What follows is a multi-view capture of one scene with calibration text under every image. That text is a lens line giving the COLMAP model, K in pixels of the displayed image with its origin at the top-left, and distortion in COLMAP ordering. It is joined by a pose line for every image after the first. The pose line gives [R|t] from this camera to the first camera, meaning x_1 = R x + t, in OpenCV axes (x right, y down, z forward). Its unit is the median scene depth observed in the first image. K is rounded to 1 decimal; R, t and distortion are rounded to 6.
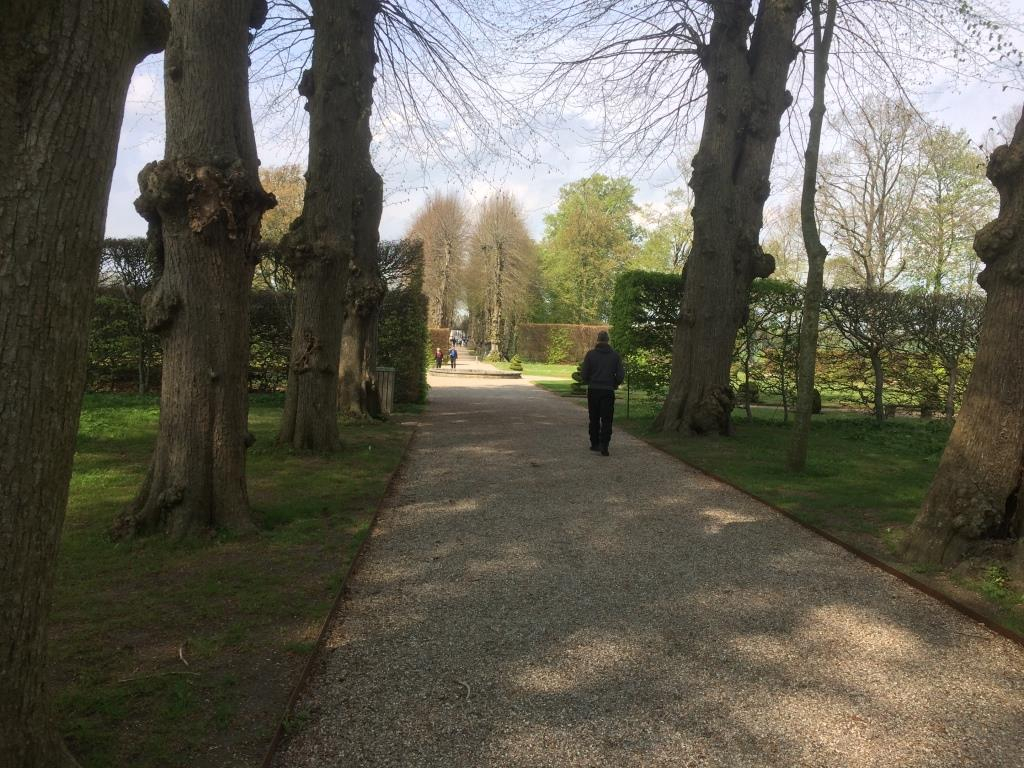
lens RADIAL K [[868.2, 0, 513.7], [0, 868.2, 384.7], [0, 0, 1]] dist [0.063902, -0.044058]
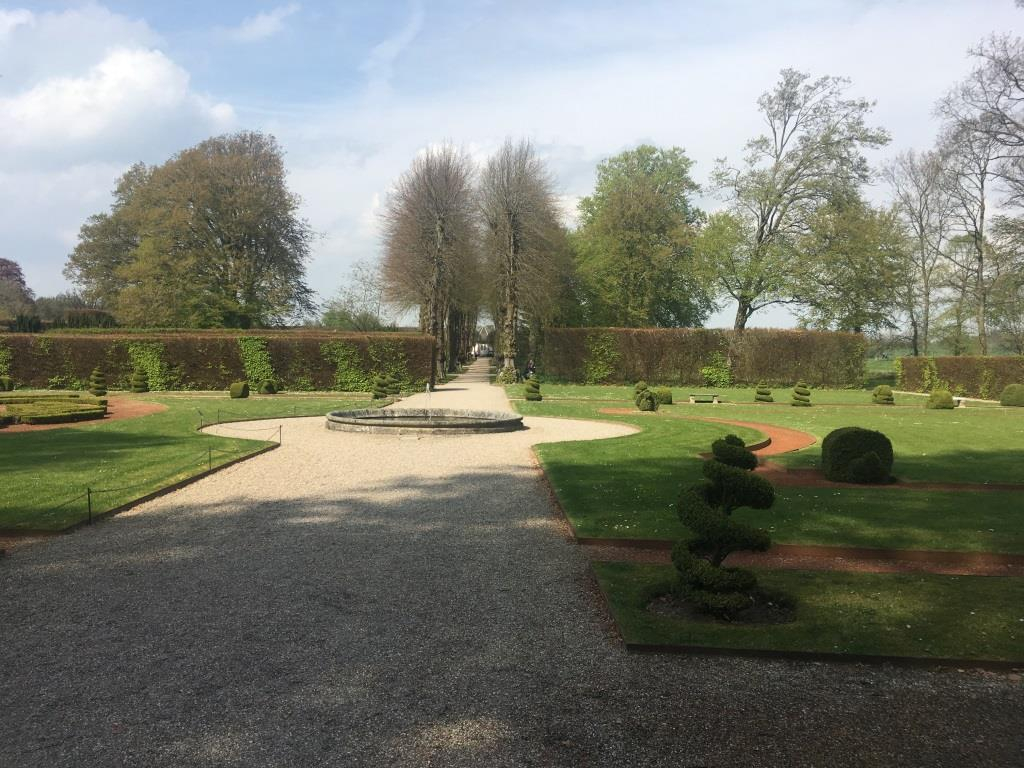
lens RADIAL K [[869.0, 0, 511.0], [0, 869.0, 379.7], [0, 0, 1]] dist [0.064114, -0.071229]
pose [[0.998476, -0.021668, -0.050764, 0.010755], [0.020501, 0.999516, -0.023383, -0.008958], [0.051246, 0.022306, 0.998437, 0.206751]]
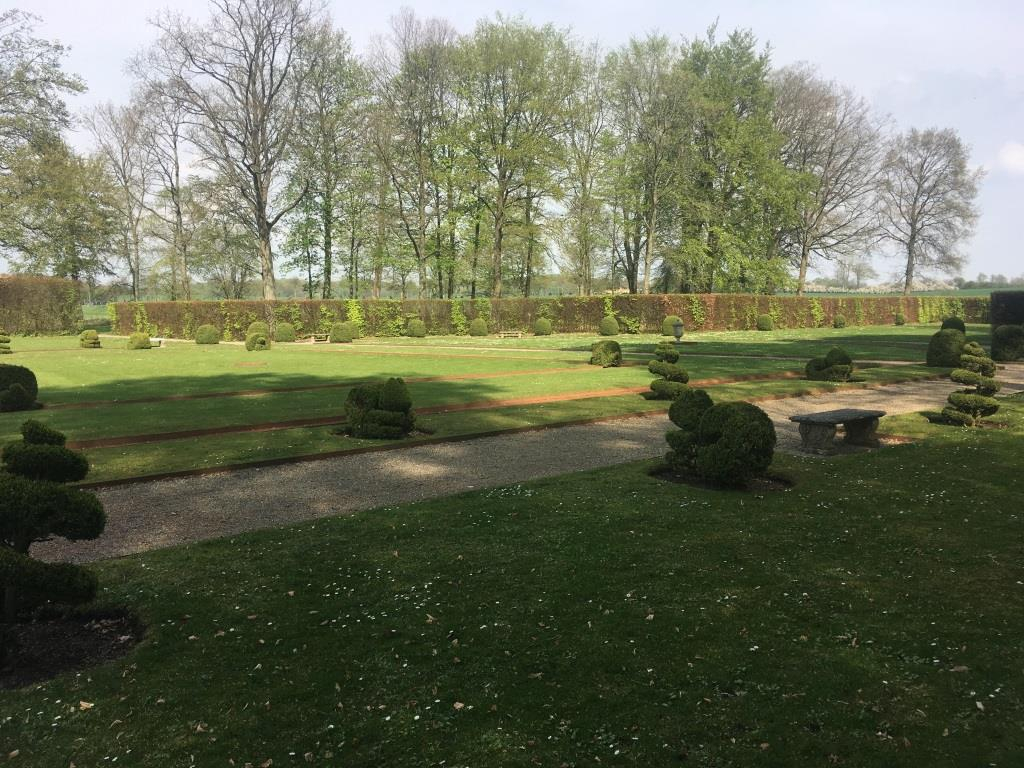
lens RADIAL K [[869.0, 0, 505.4], [0, 869.0, 378.3], [0, 0, 1]] dist [0.064114, -0.071229]
pose [[0.723269, -0.096197, 0.683833, 0.014277], [0.064179, 0.995328, 0.072135, -0.006948], [-0.687578, -0.008285, 0.726064, 0.176350]]
